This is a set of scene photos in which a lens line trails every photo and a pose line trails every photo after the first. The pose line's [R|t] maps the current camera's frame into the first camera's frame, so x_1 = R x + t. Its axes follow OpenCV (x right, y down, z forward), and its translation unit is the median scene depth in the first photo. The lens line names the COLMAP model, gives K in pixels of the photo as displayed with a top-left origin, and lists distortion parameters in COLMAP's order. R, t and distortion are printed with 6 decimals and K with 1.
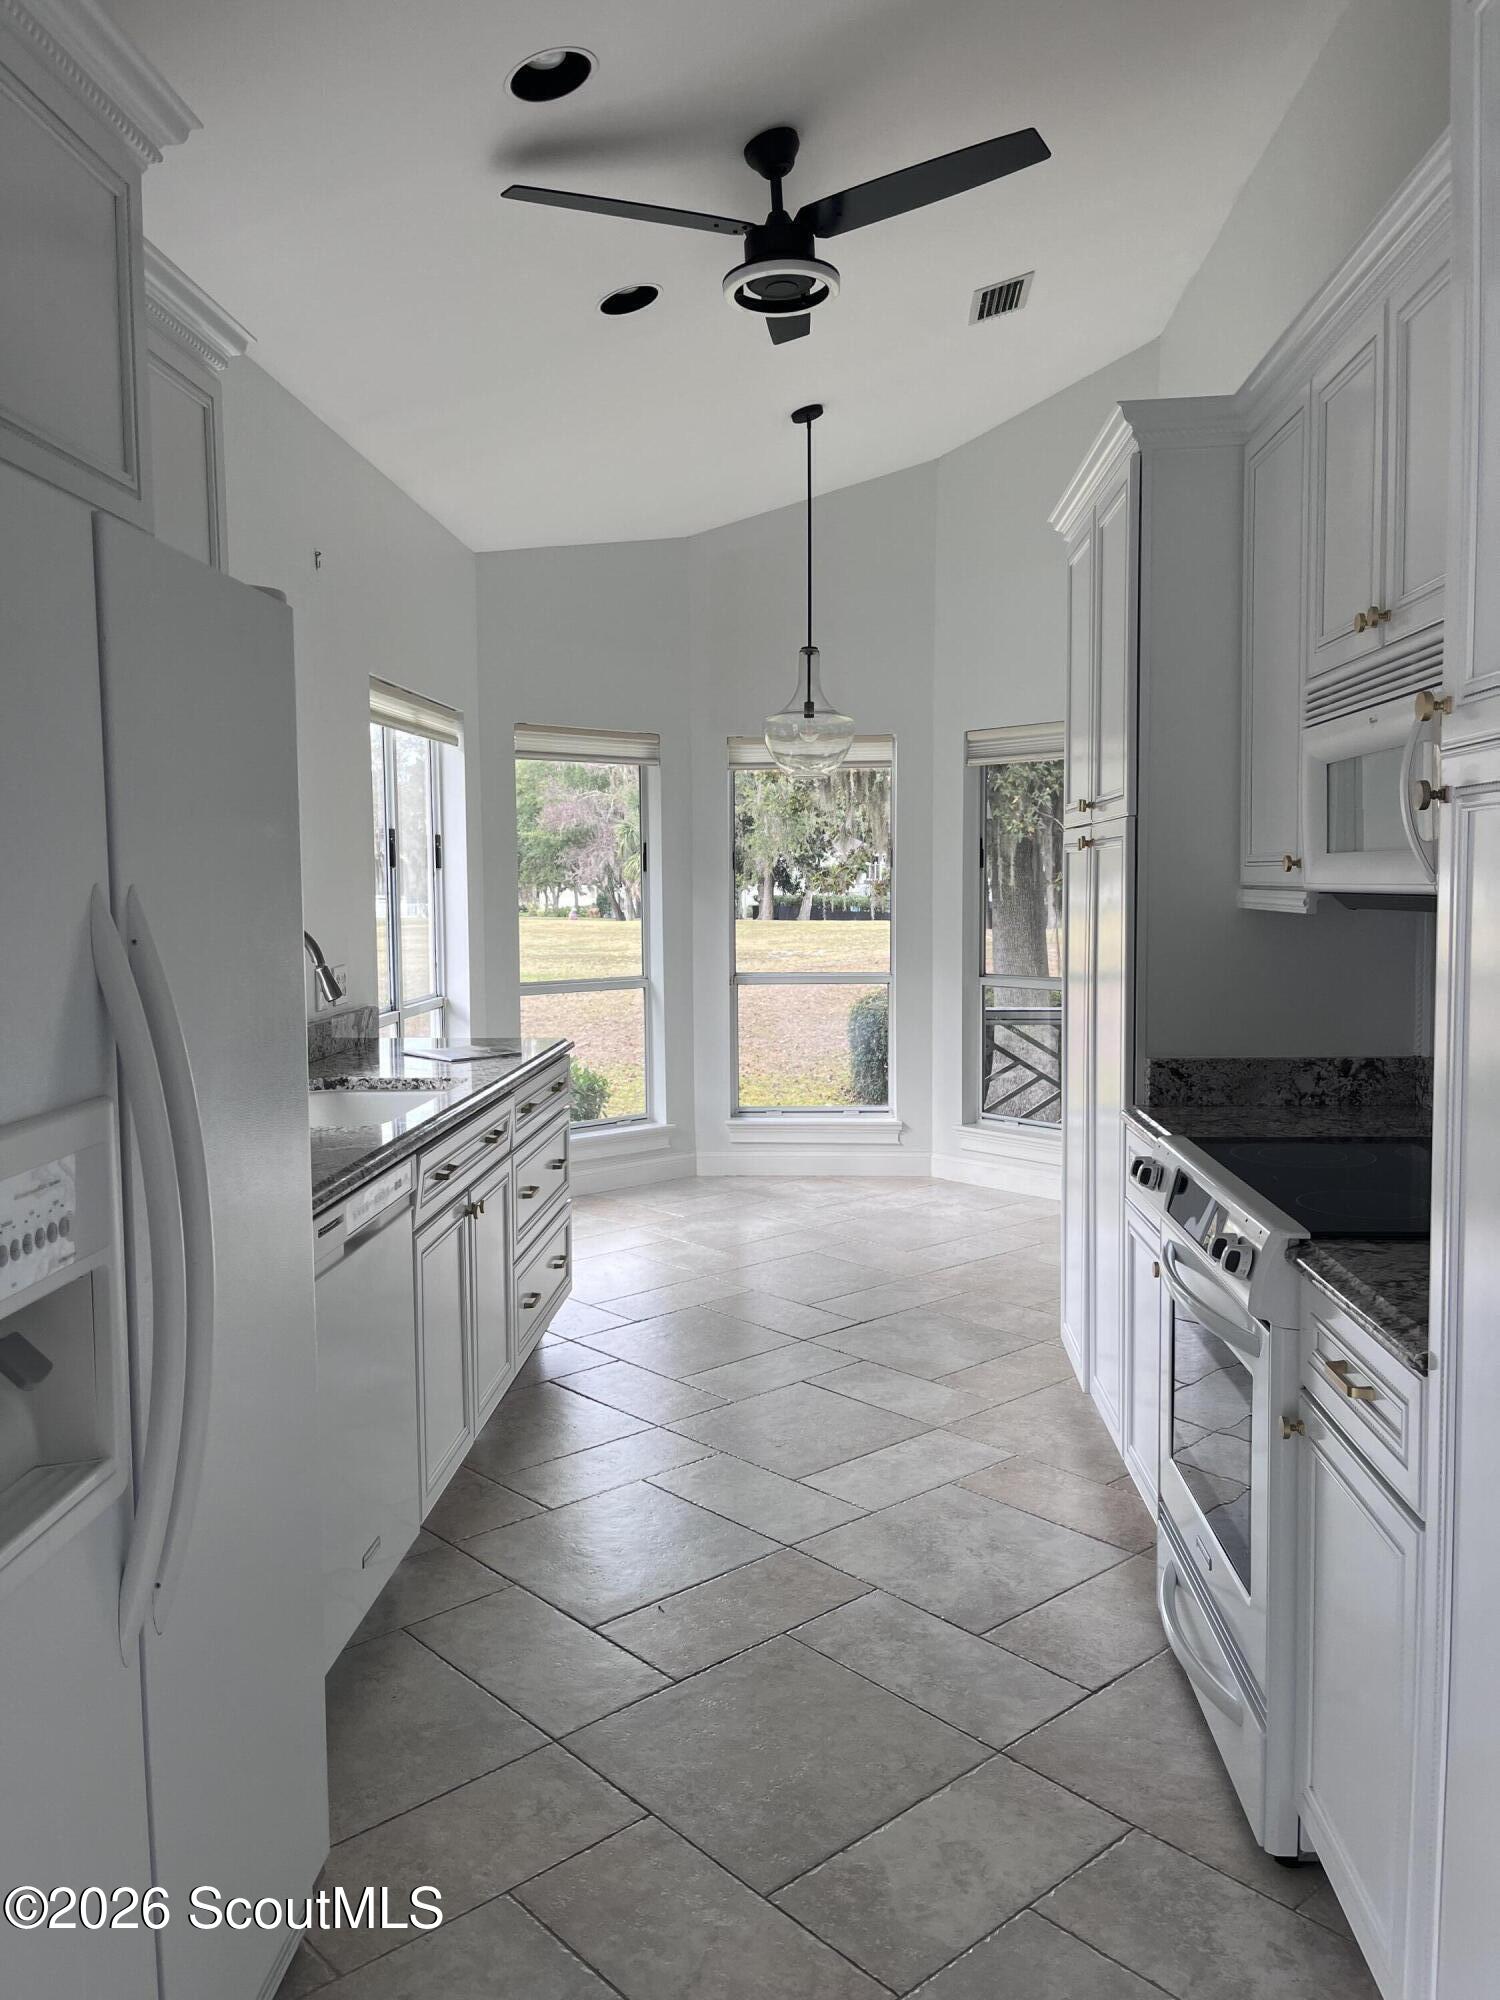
lens RADIAL K [[1505.6, 0, 750.0], [0, 1505.6, 1000.0], [0, 0, 1]] dist [0.059296, -0.084566]
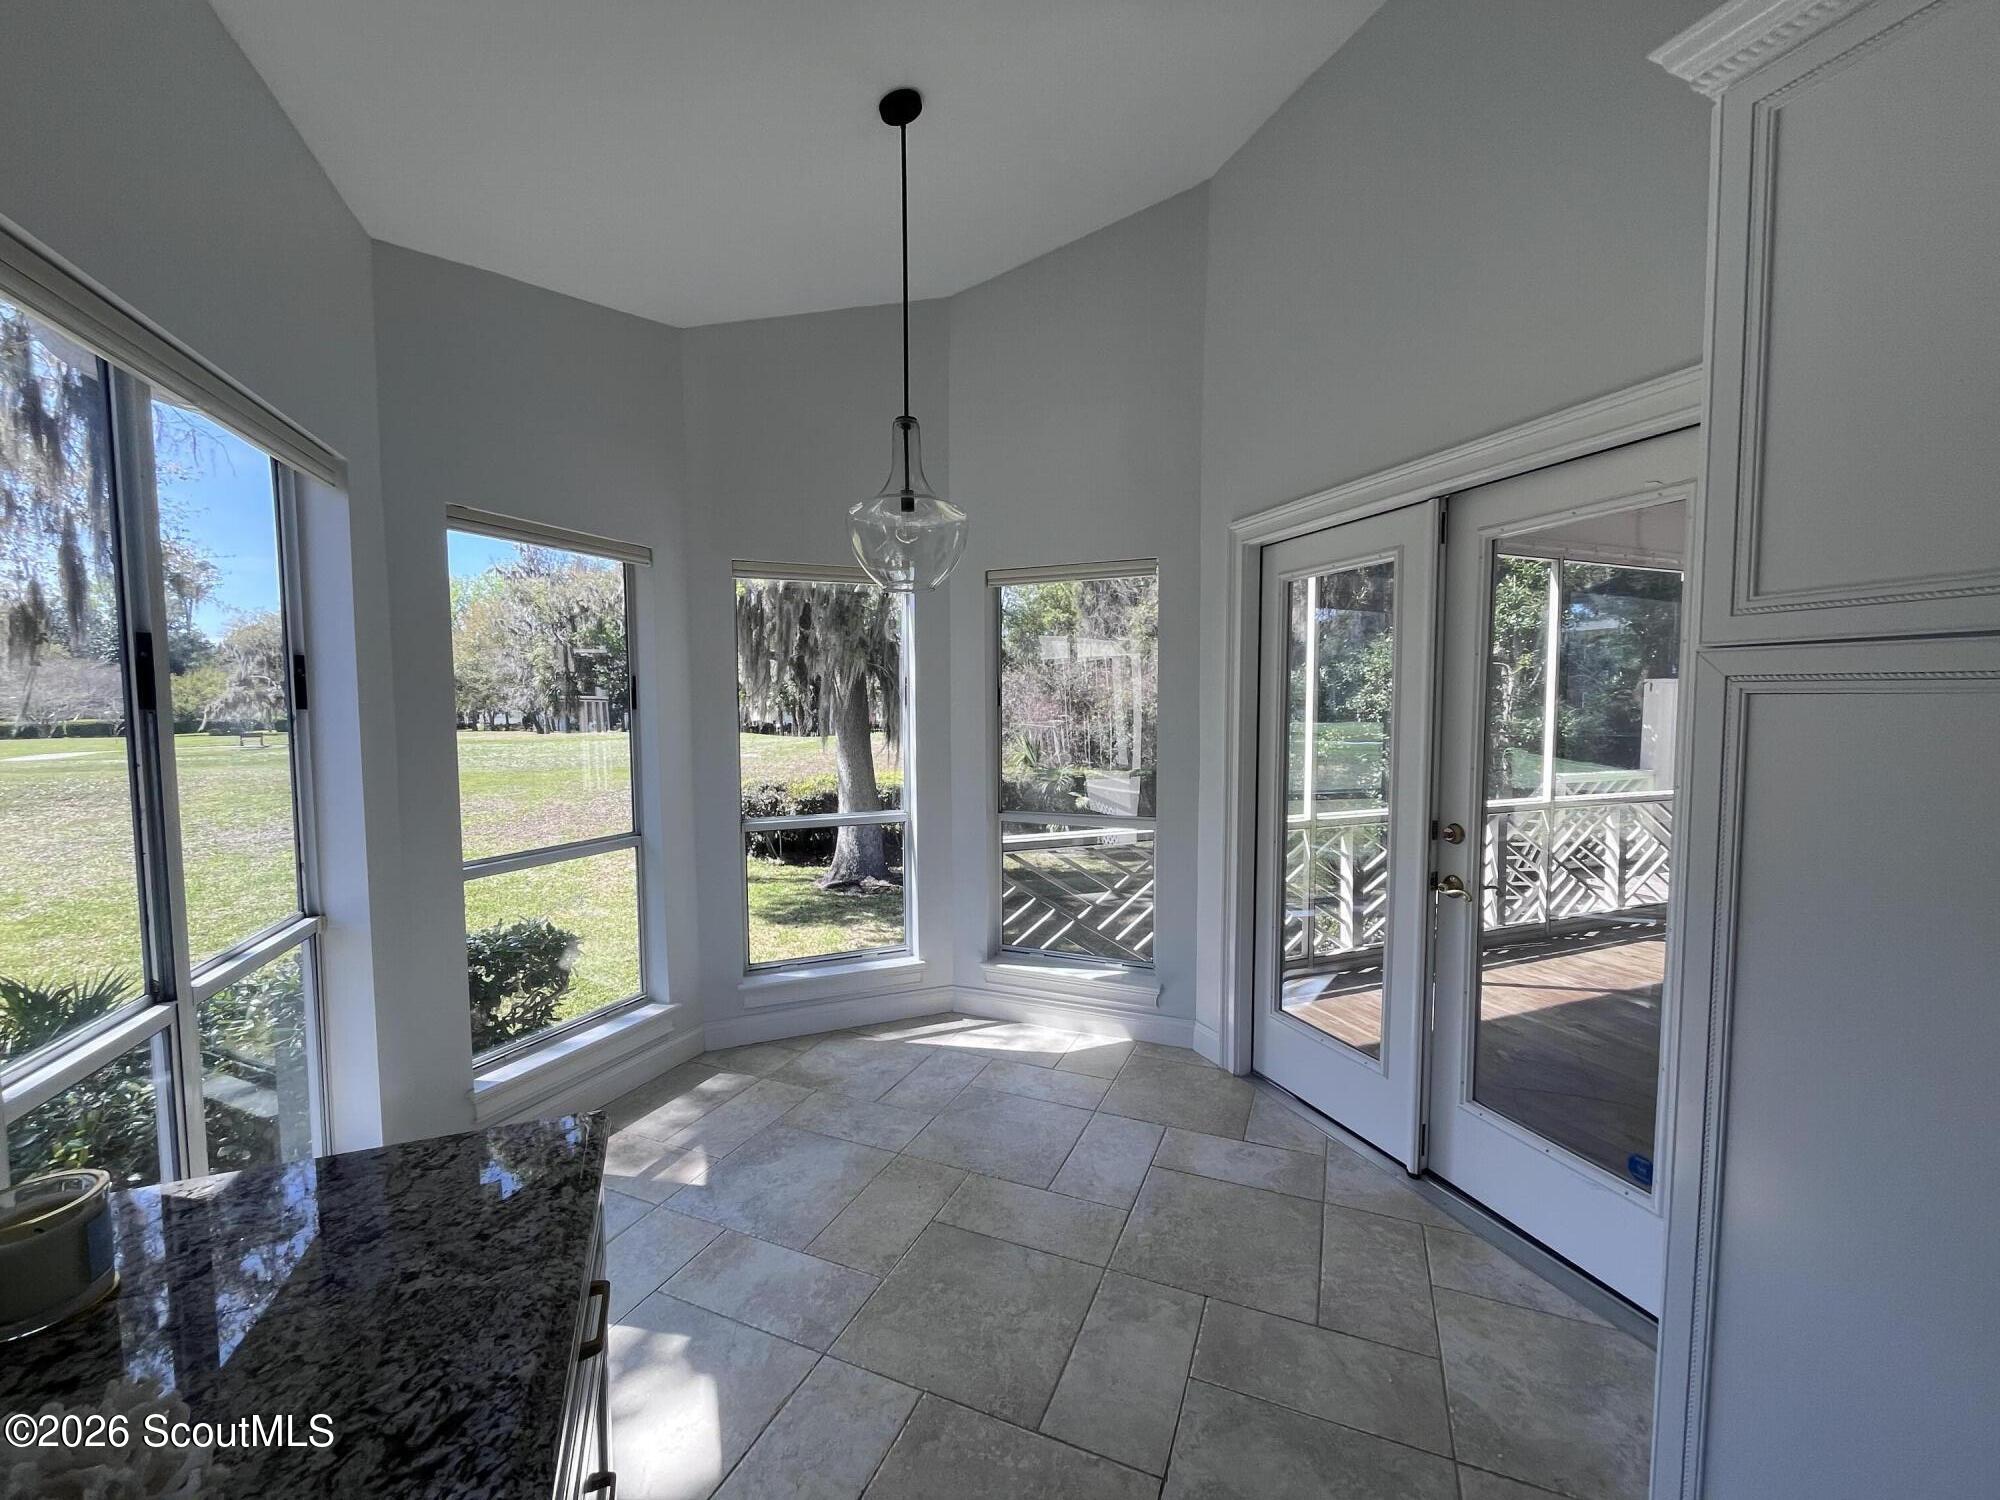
lens RADIAL K [[809.5, 0, 1000.0], [0, 809.5, 750.0], [0, 0, 1]] dist [-0.001186, -0.000135]
pose [[0.907814, -0.020667, 0.418863, -0.086835], [0.031796, 0.999302, -0.019607, -0.056601], [-0.418166, 0.031117, 0.907838, 0.585767]]
